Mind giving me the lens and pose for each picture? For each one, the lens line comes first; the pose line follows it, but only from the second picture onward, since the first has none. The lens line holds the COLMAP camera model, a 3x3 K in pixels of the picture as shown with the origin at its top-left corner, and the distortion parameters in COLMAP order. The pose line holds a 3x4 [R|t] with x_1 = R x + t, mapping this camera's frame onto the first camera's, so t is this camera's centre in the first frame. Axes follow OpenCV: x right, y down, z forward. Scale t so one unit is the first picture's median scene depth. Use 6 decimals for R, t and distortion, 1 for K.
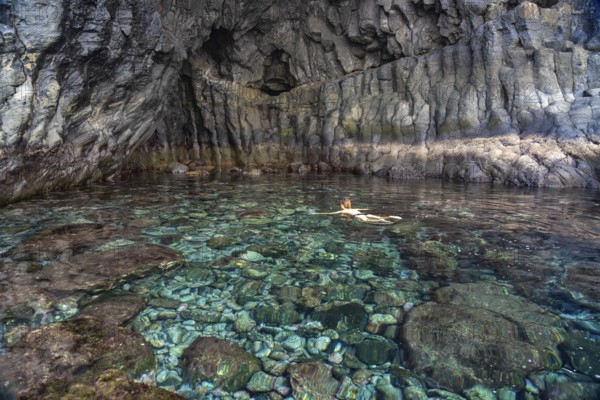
lens RADIAL K [[399.4, 0, 298.8], [0, 399.4, 199.7], [0, 0, 1]] dist [-0.026465, 0.006754]
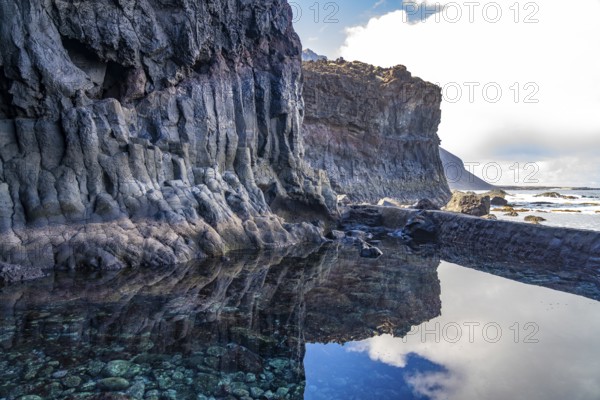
lens RADIAL K [[399.4, 0, 301.2], [0, 399.4, 199.6], [0, 0, 1]] dist [-0.026465, 0.006754]
pose [[0.225753, -0.016369, 0.974047, -0.397574], [0.140893, 0.989895, -0.016019, -0.128188], [-0.963942, 0.140853, 0.225778, 0.278087]]
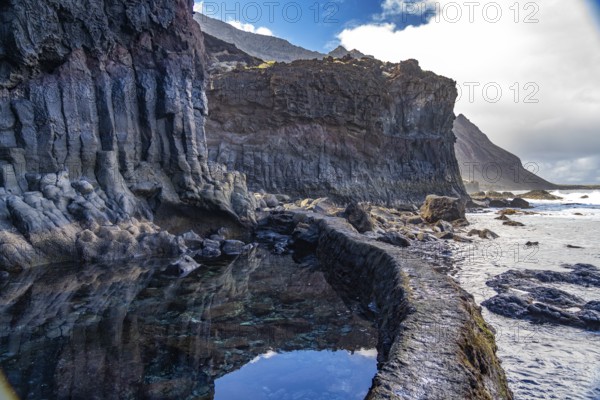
lens RADIAL K [[399.4, 0, 298.9], [0, 399.4, 200.8], [0, 0, 1]] dist [-0.026465, 0.006754]
pose [[0.339848, -0.017341, 0.940321, -0.065943], [0.145402, 0.988777, -0.034316, -0.057337], [-0.929173, 0.148386, 0.338555, -0.280030]]
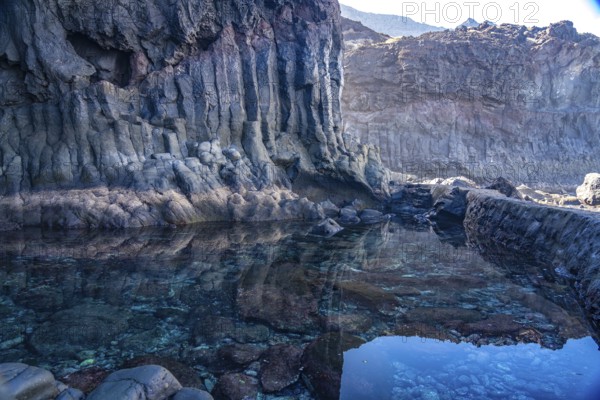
lens RADIAL K [[399.4, 0, 298.5], [0, 399.4, 199.8], [0, 0, 1]] dist [-0.026465, 0.006754]
pose [[0.597217, -0.038523, 0.801154, -0.077515], [0.111813, 0.993091, -0.035598, -0.013939], [-0.794248, 0.110839, 0.597399, -0.197295]]
